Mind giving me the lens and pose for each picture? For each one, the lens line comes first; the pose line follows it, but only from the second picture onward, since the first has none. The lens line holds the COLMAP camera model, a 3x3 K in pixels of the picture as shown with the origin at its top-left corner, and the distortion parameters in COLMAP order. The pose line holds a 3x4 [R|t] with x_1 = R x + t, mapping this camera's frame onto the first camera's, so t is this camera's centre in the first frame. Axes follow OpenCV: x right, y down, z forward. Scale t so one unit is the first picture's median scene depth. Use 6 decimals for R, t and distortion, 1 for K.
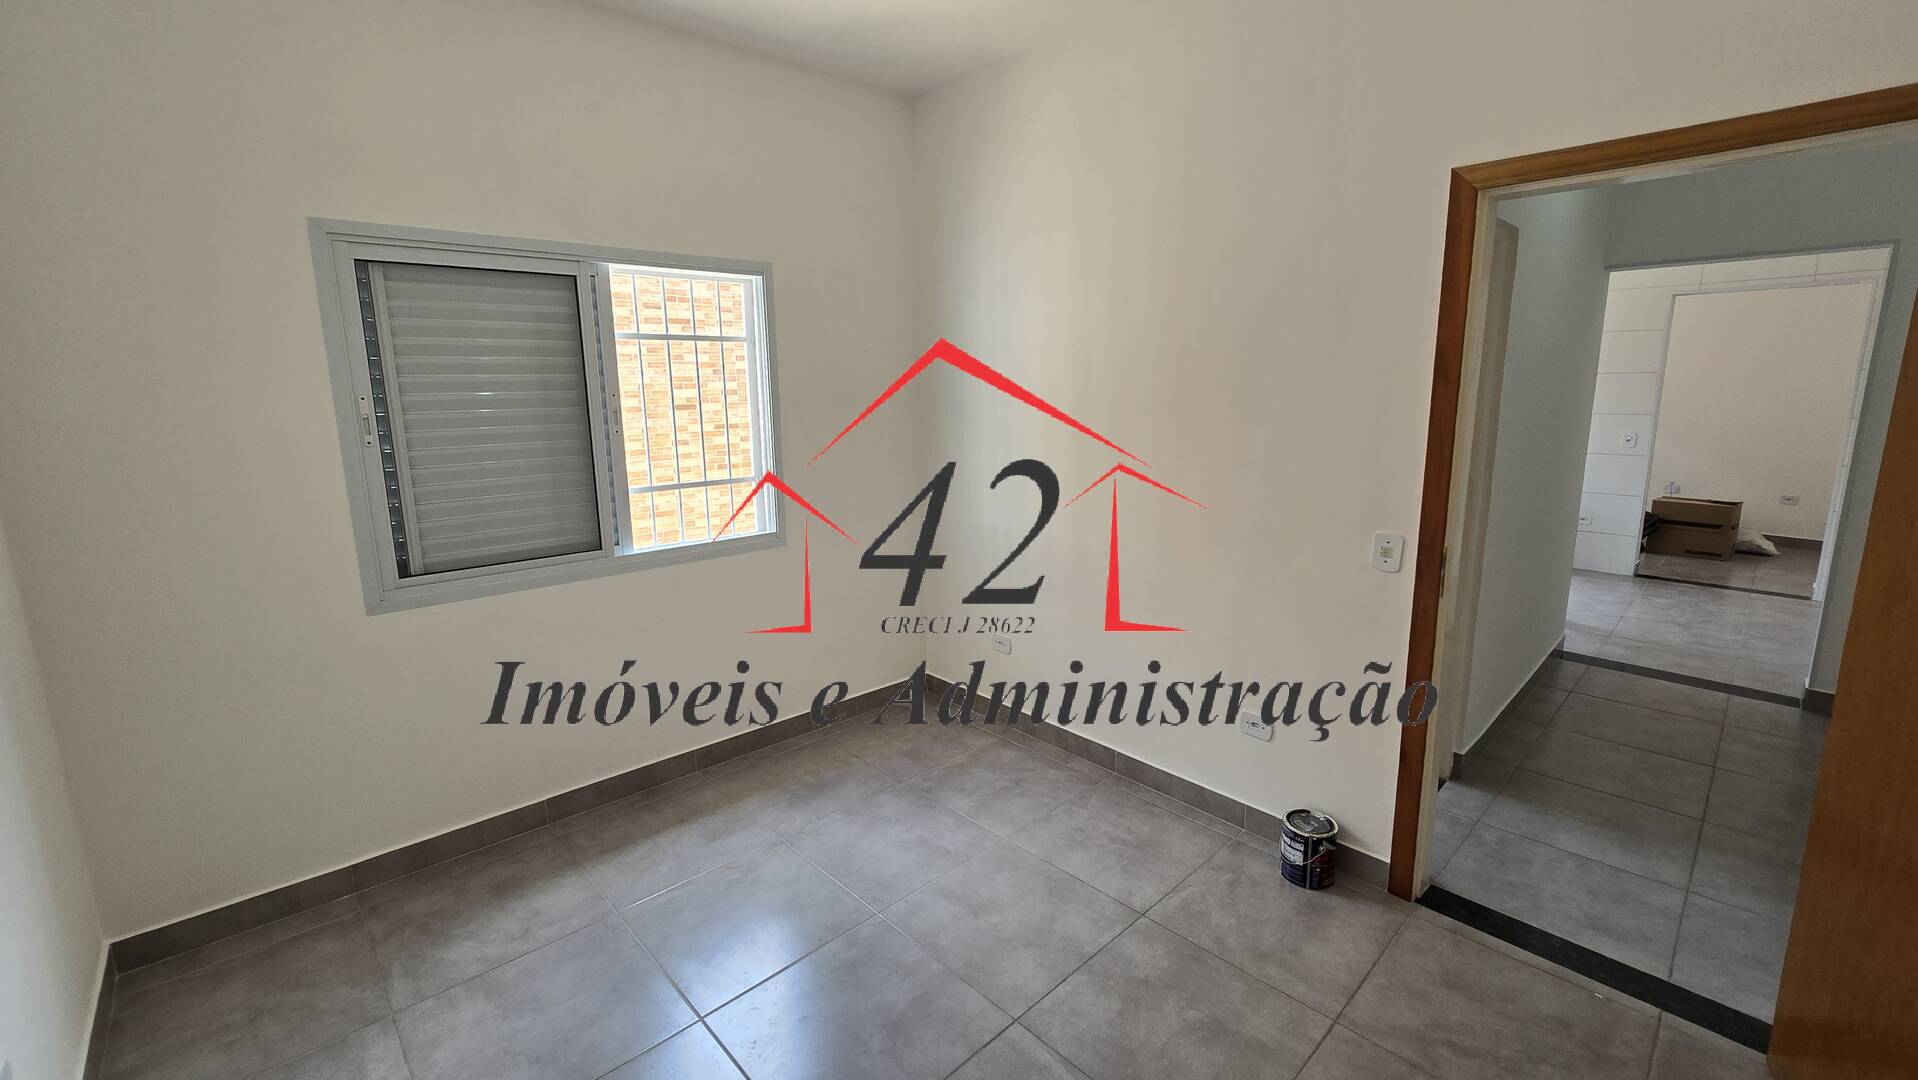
lens RADIAL K [[778.6, 0, 947.7], [0, 778.6, 531.4], [0, 0, 1]] dist [-0.007659, 0.000123]
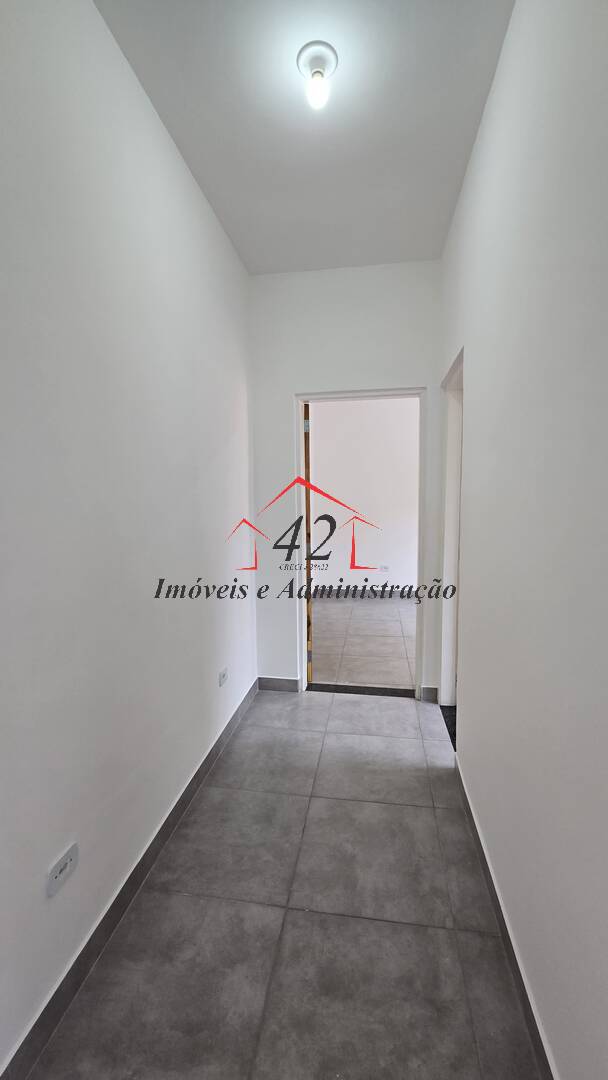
lens RADIAL K [[438.4, 0, 303.7], [0, 438.4, 539.5], [0, 0, 1]] dist [-0.007659, 0.000123]
pose [[-0.790281, 0.092620, -0.605704, 1.074642], [-0.087948, 0.961129, 0.261717, -0.180554], [0.606400, 0.260100, -0.751417, 1.104930]]
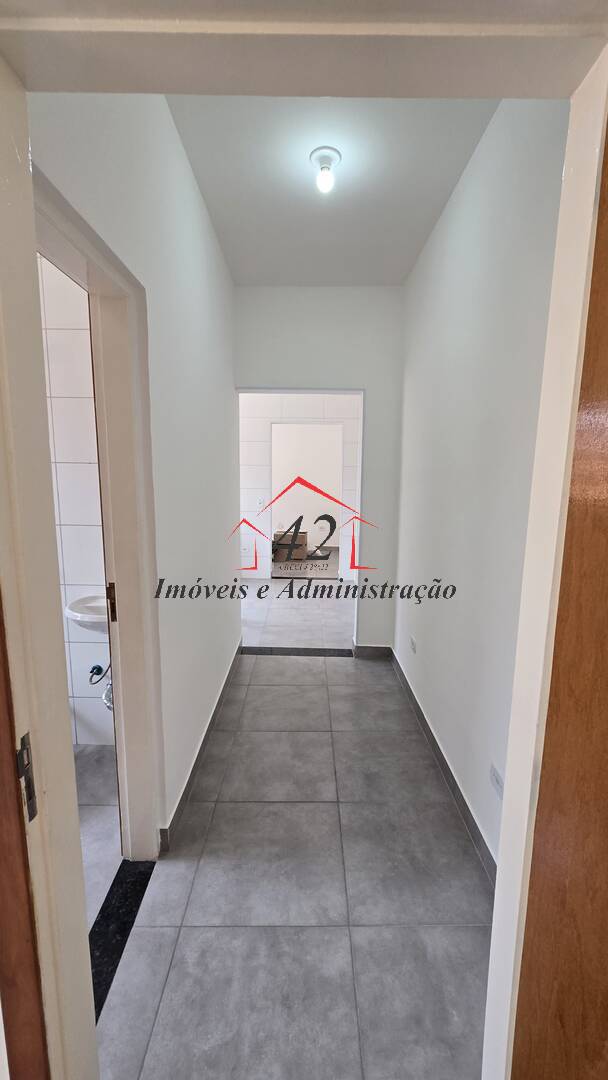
lens RADIAL K [[438.4, 0, 304.7], [0, 438.4, 543.7], [0, 0, 1]] dist [-0.007659, 0.000123]
pose [[0.684014, -0.086641, 0.724306, 0.347552], [0.108075, 0.994000, 0.016838, -0.053403], [-0.721419, 0.066762, 0.689274, 0.393207]]
